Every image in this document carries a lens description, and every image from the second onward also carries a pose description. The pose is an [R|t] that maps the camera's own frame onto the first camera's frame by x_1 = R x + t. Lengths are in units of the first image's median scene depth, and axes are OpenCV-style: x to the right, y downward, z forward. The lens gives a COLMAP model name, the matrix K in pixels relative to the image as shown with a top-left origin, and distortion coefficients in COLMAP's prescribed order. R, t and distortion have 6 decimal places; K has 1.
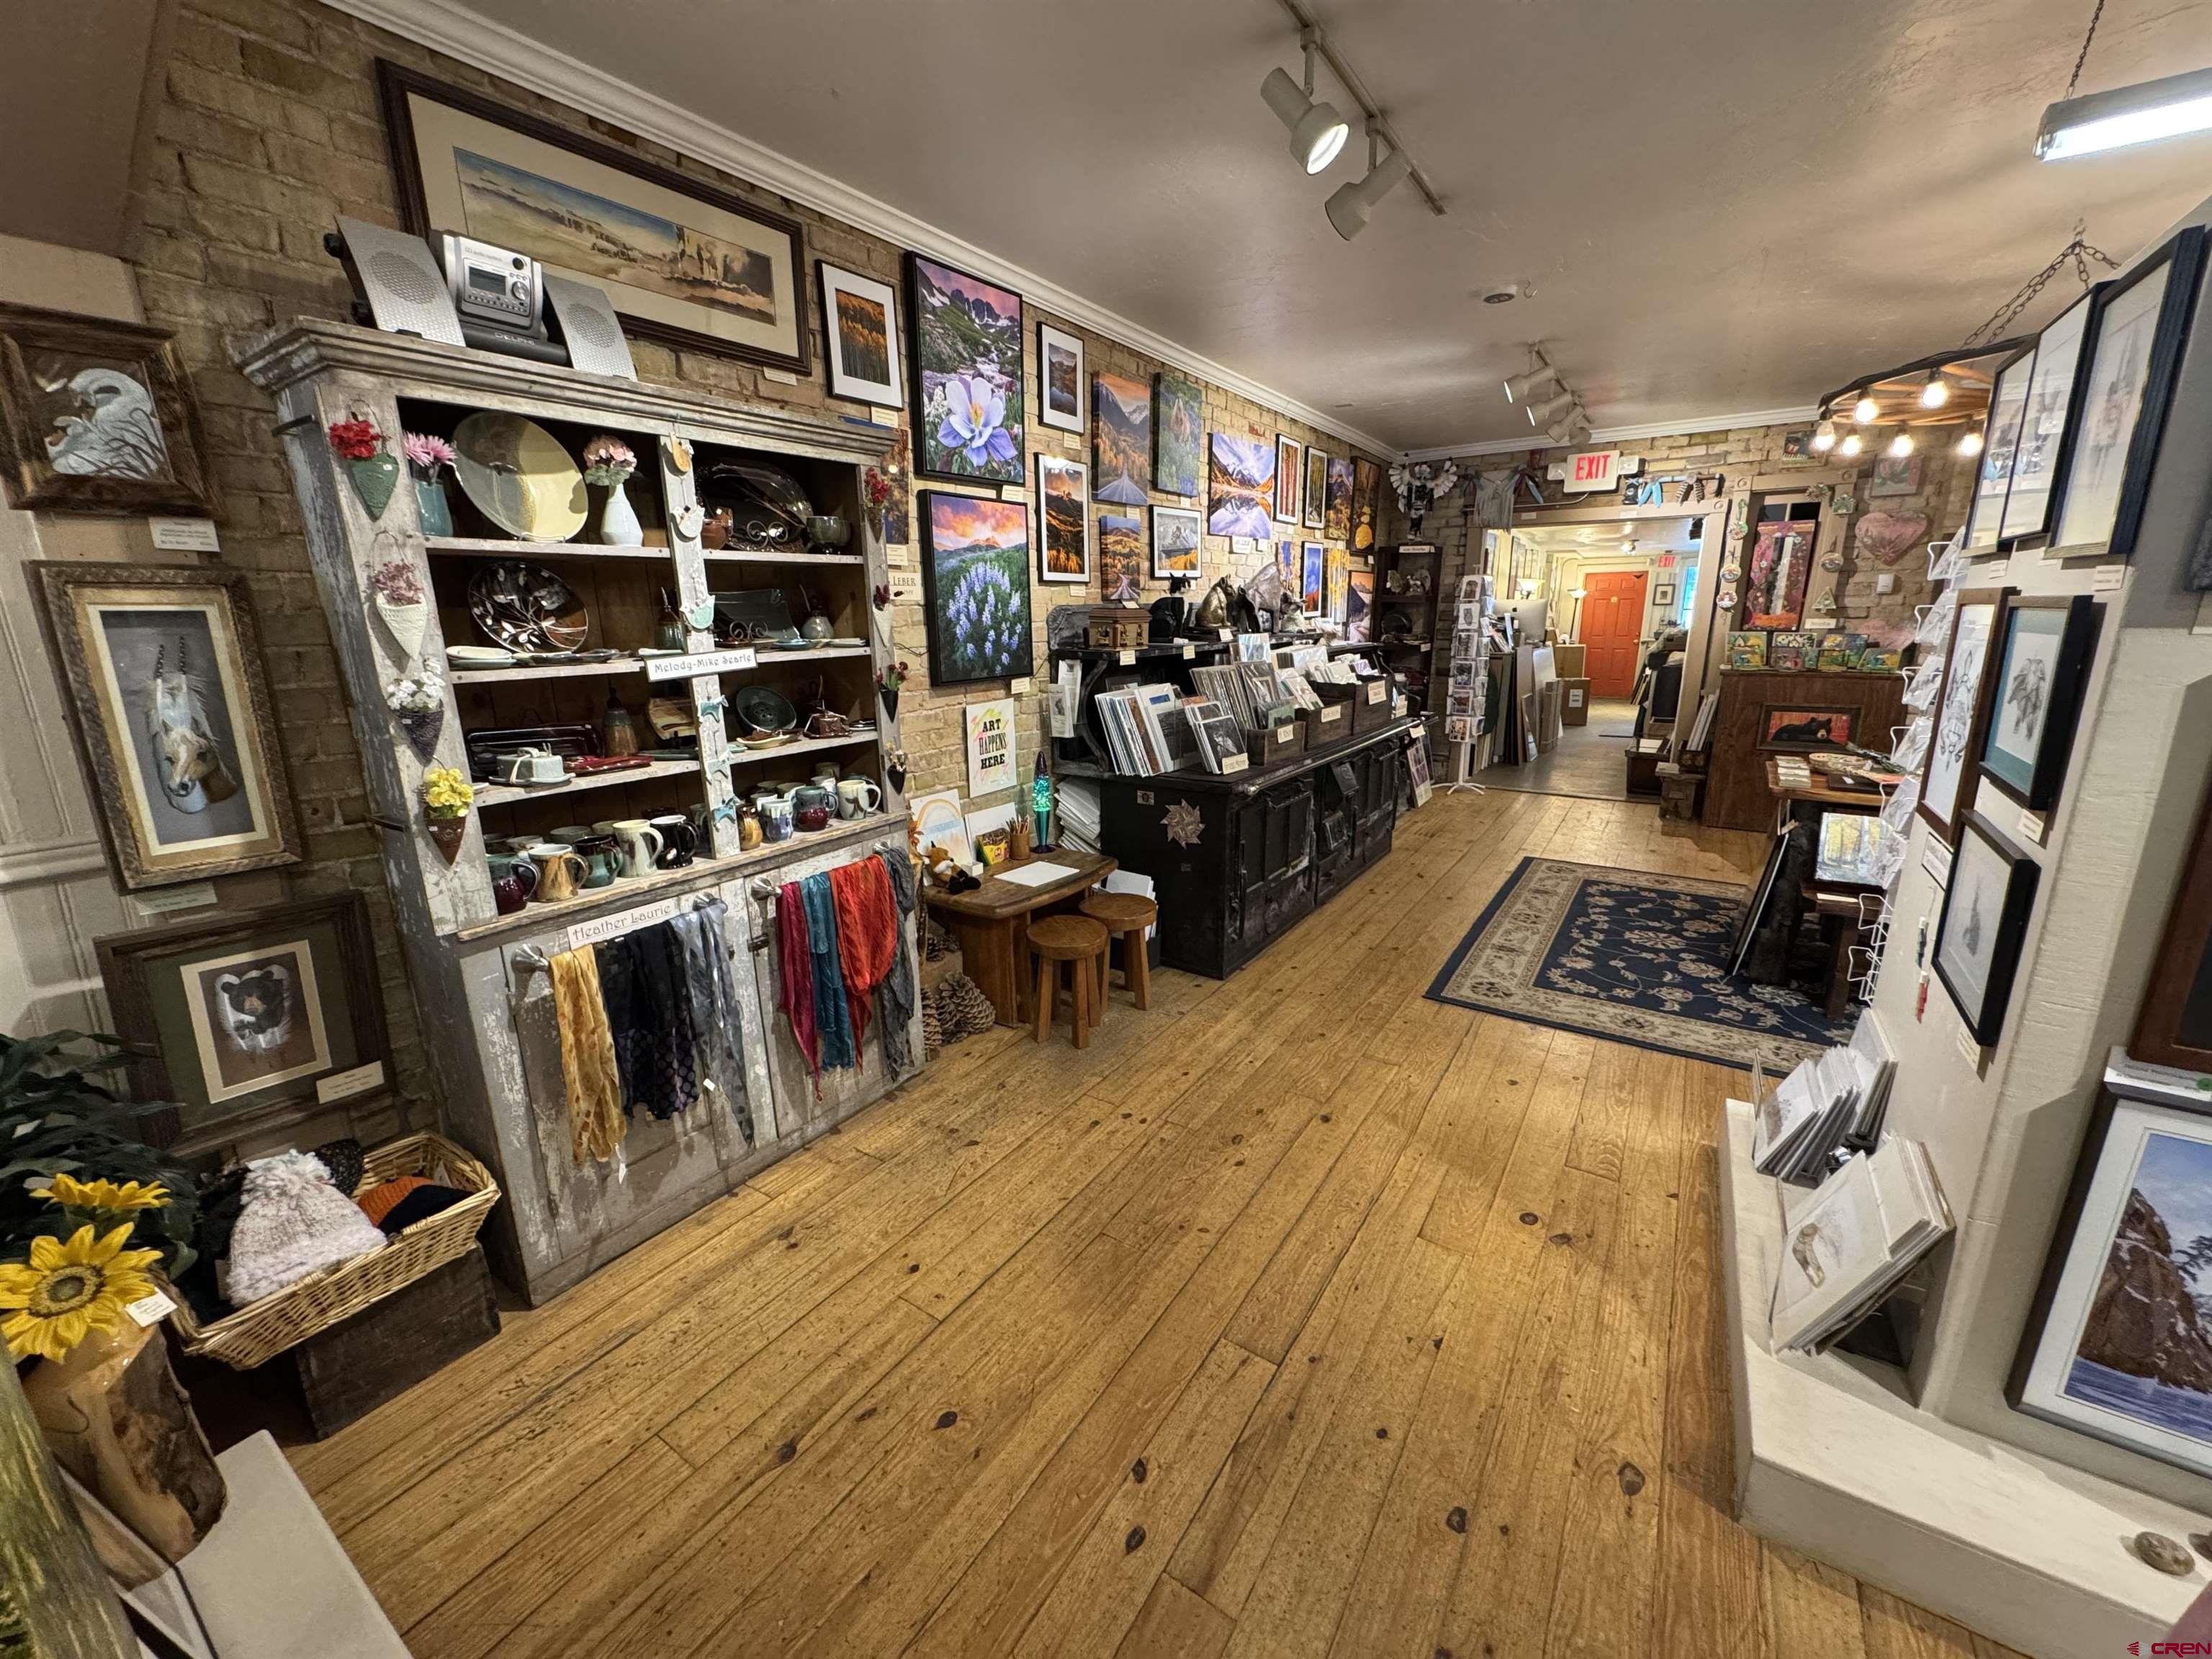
lens RADIAL K [[879.9, 0, 1104.7], [0, 879.9, 825.9], [0, 0, 1]] dist [-0.002731, 0.000126]
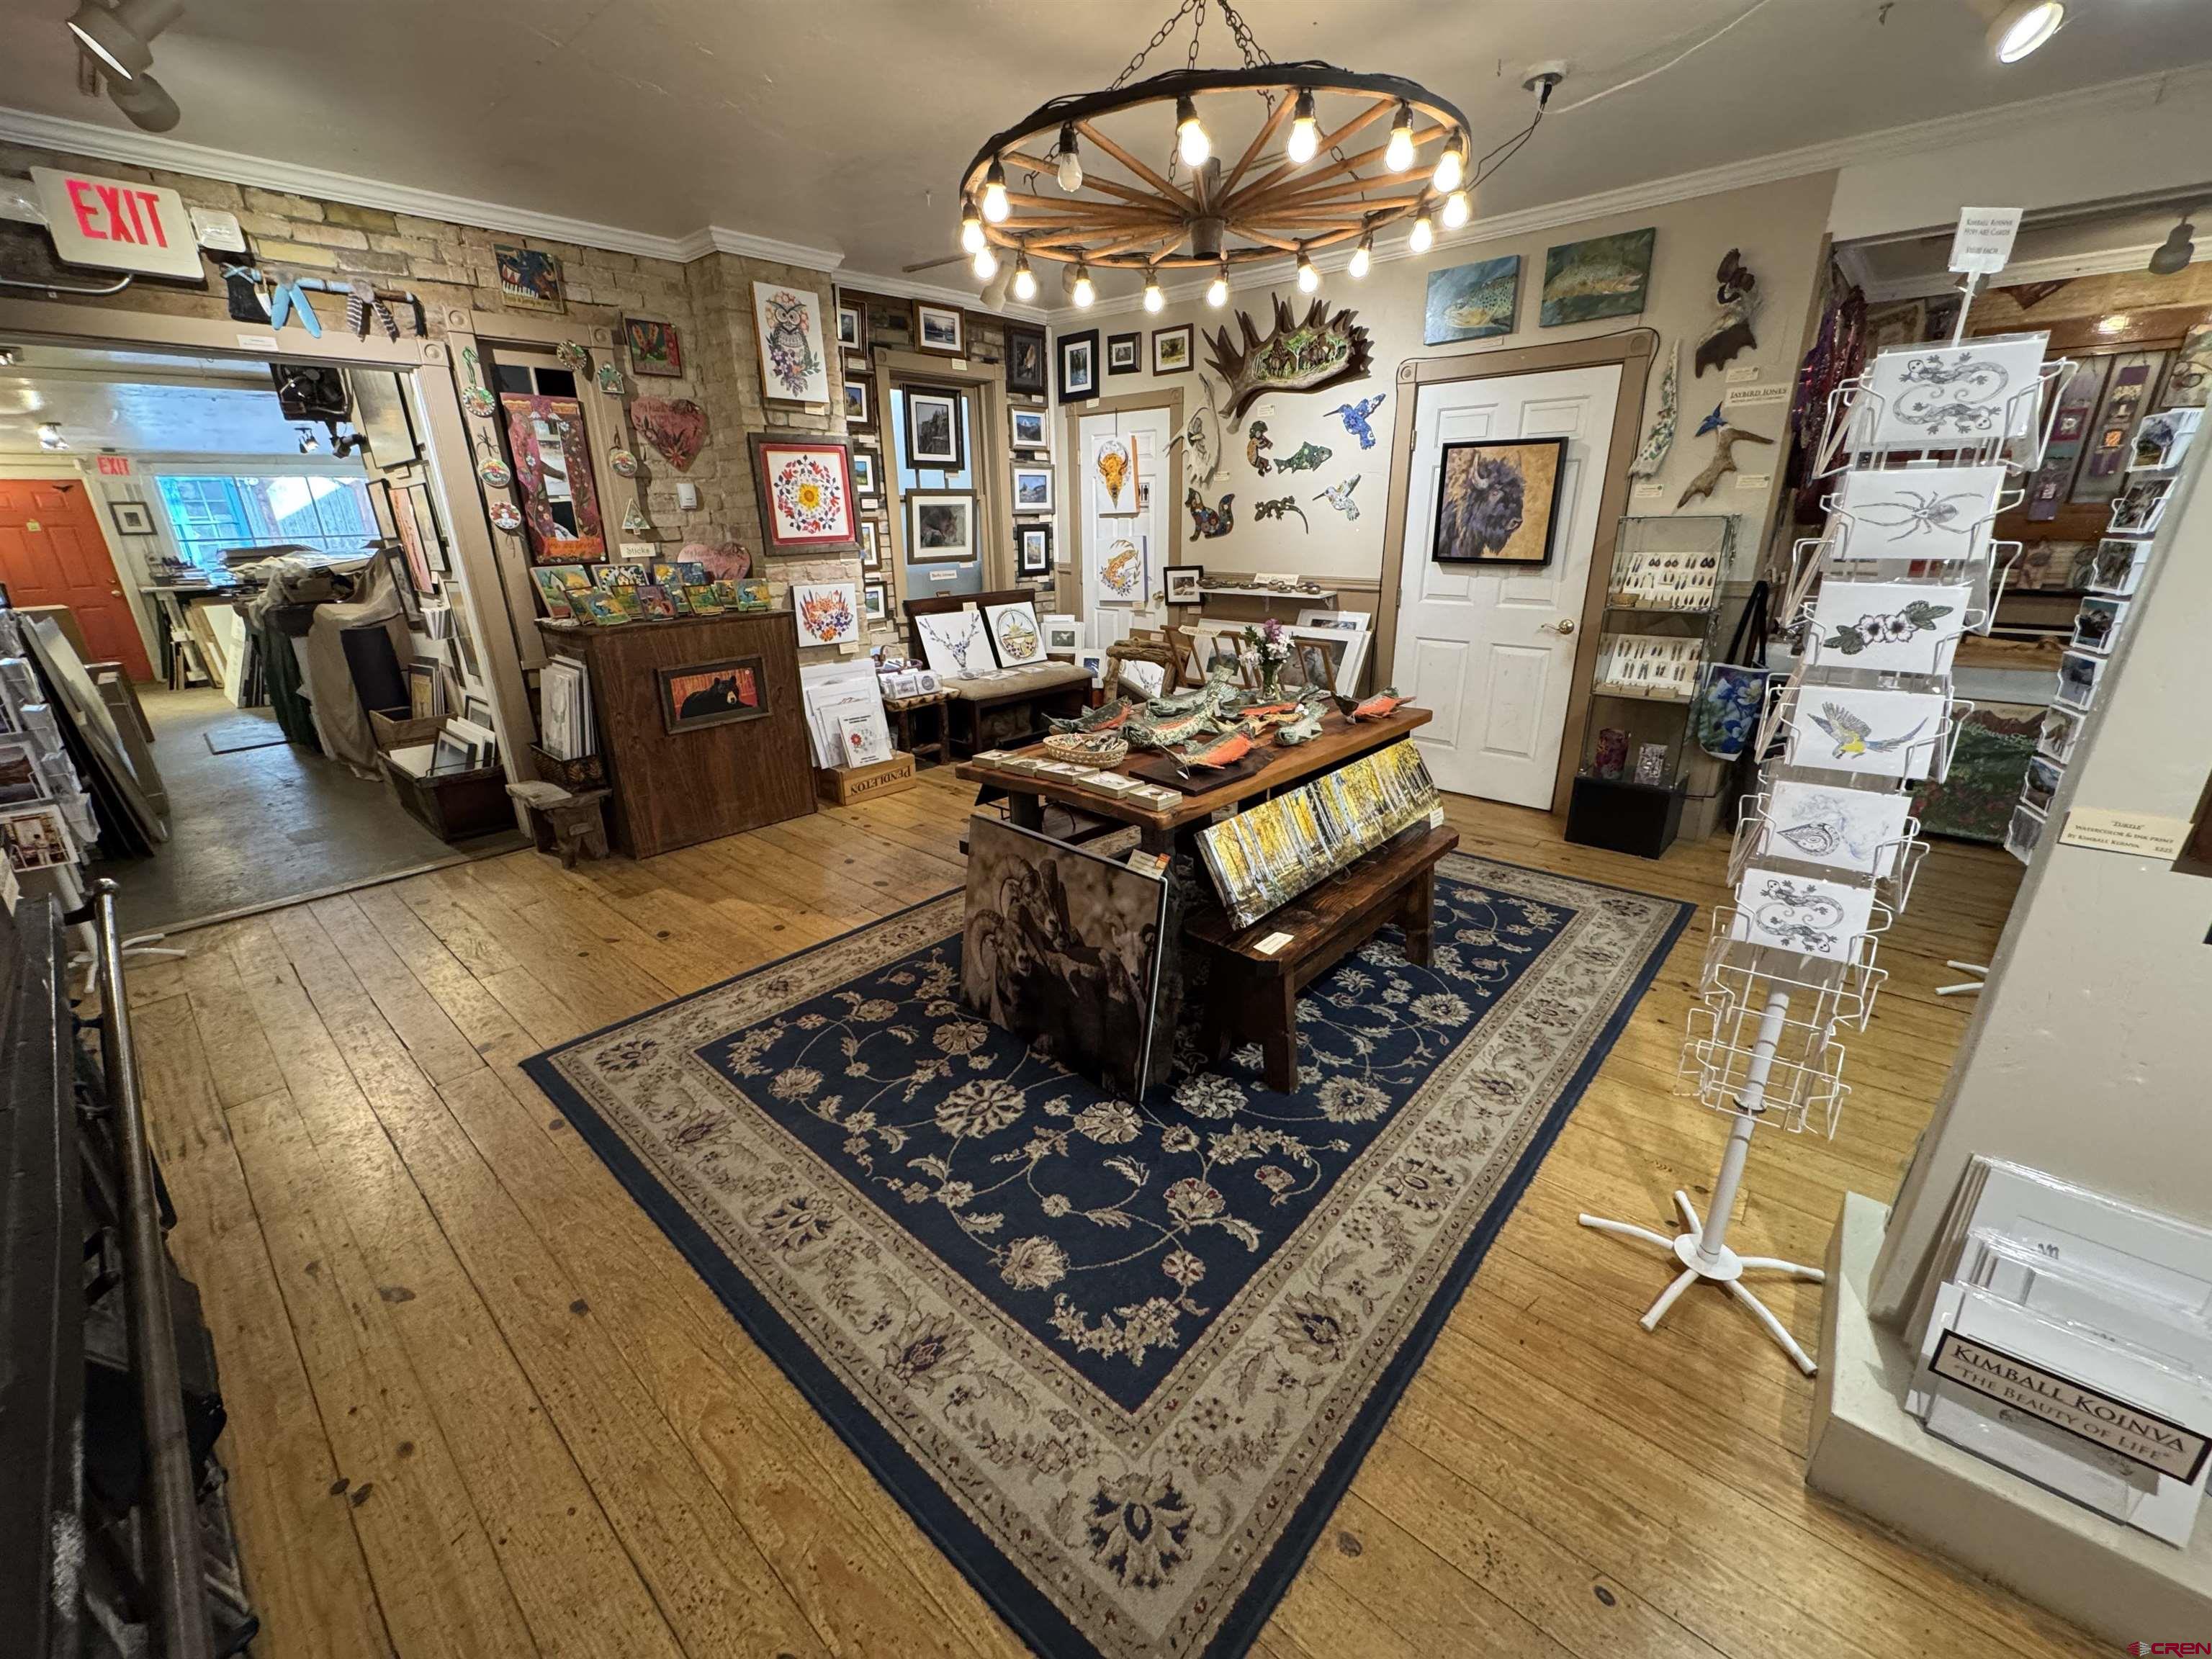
lens RADIAL K [[879.9, 0, 1105.8], [0, 879.9, 827.8], [0, 0, 1]] dist [-0.002731, 0.000126]
pose [[0.130639, -0.322021, 0.937676, 0.152082], [0.251231, 0.925664, 0.282894, -0.181564], [-0.959071, 0.198617, 0.201829, 0.758499]]
